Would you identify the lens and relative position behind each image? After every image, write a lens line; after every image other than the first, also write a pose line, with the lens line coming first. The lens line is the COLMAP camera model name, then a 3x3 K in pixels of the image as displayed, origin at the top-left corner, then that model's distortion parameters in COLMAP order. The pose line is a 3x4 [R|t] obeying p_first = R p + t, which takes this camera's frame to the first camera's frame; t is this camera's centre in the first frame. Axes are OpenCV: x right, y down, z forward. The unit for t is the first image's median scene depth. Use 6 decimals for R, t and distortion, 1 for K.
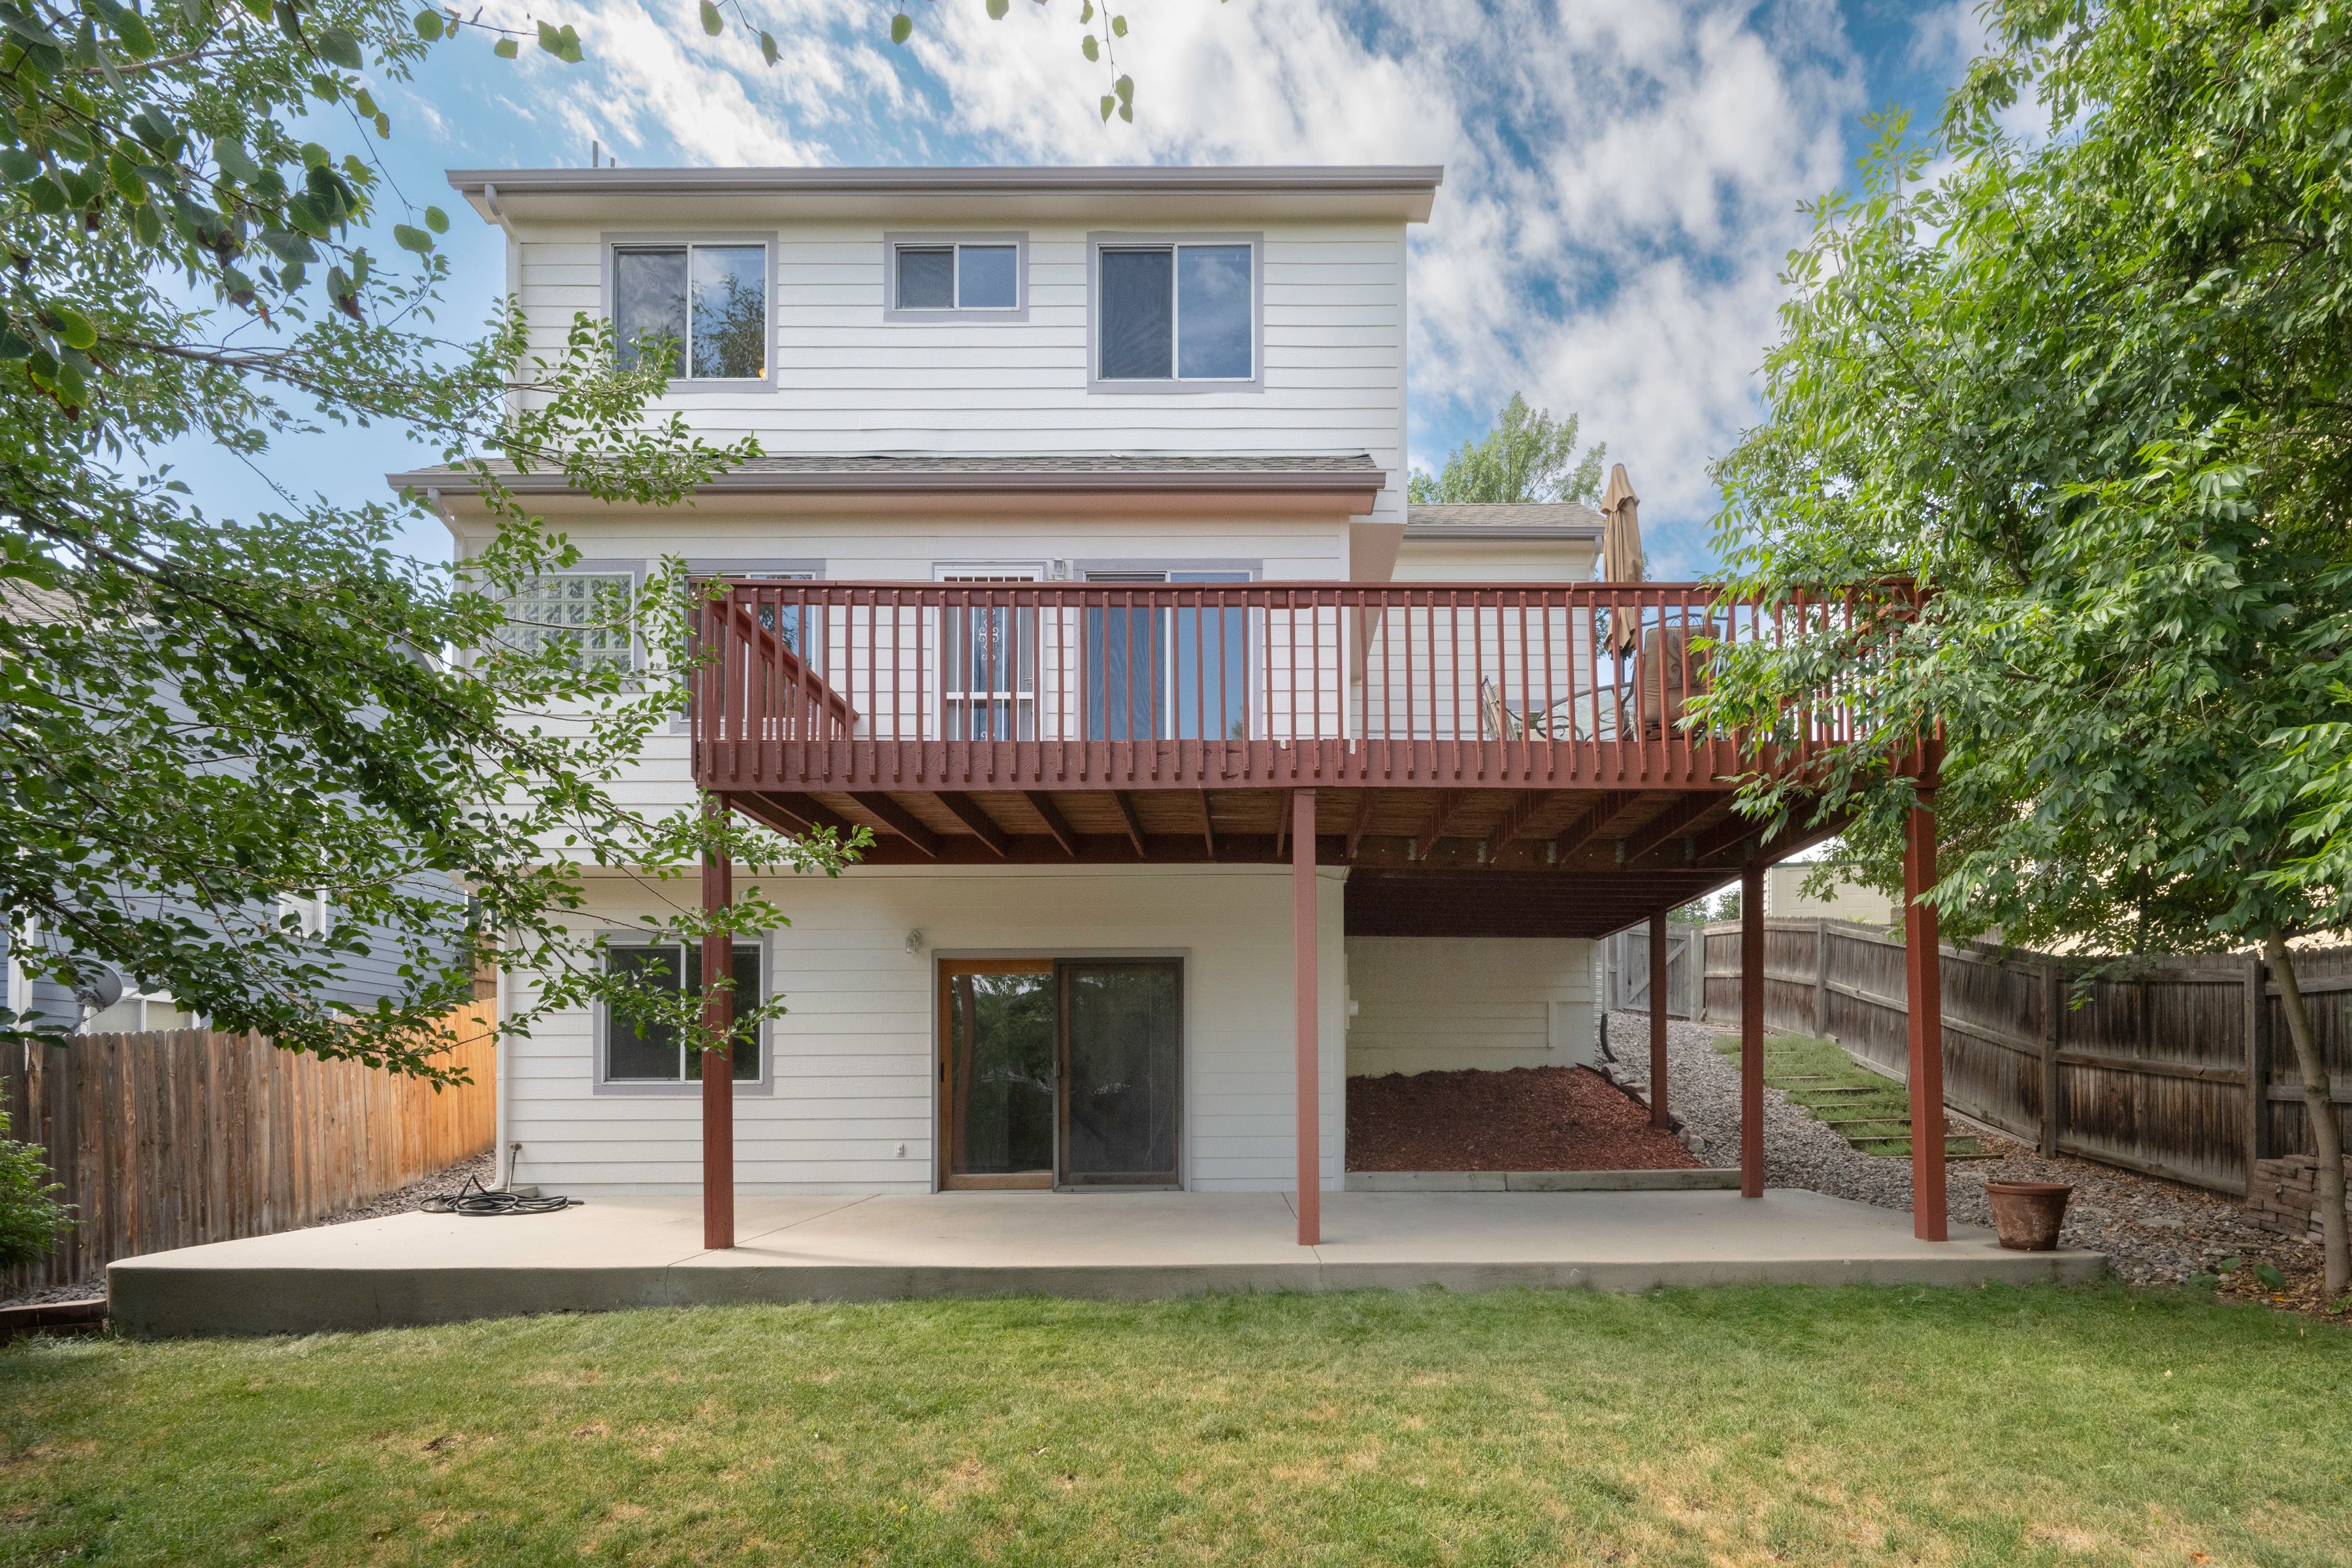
lens RADIAL K [[991.3, 0, 1175.9], [0, 991.3, 1008.0], [0, 0, 1]] dist [-0.002759, -0.000531]
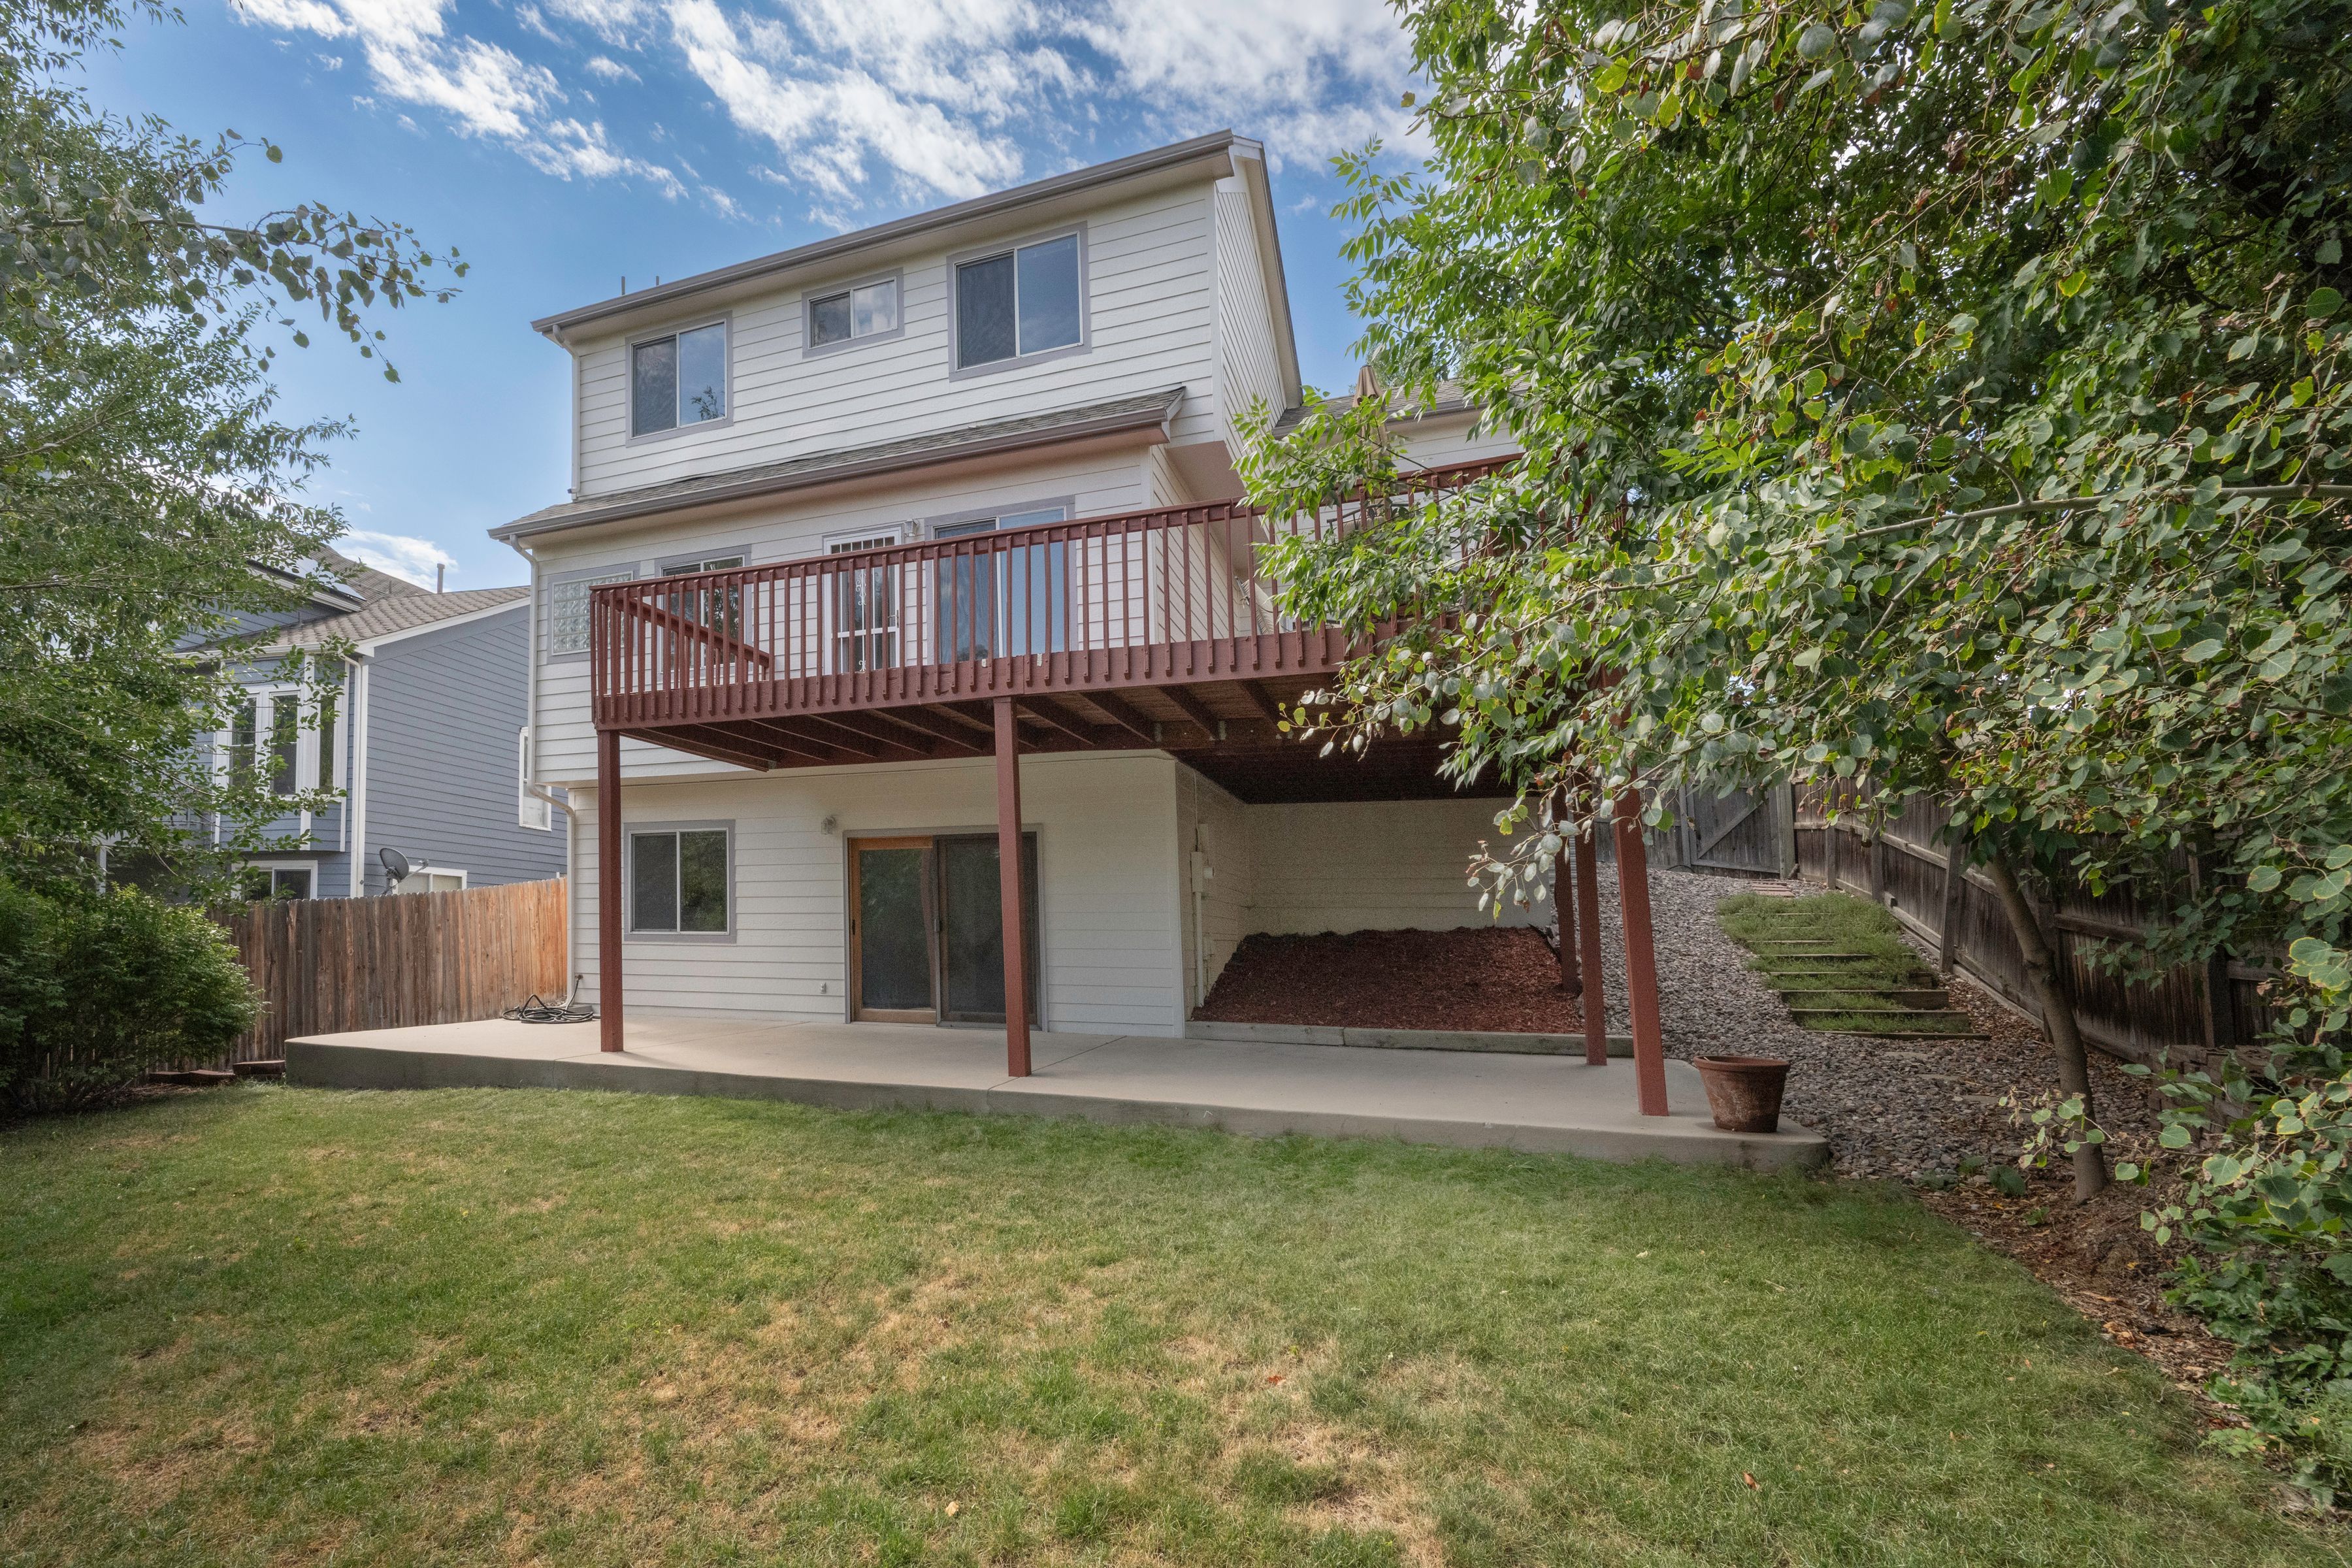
lens RADIAL K [[979.9, 0, 1166.9], [0, 979.9, 818.1], [0, 0, 1]] dist [0.001377, 0.000142]
pose [[0.944338, -0.025730, -0.327969, 0.560062], [0.012289, 0.999000, -0.042988, -0.015704], [0.328748, 0.036565, 0.943710, -0.054987]]
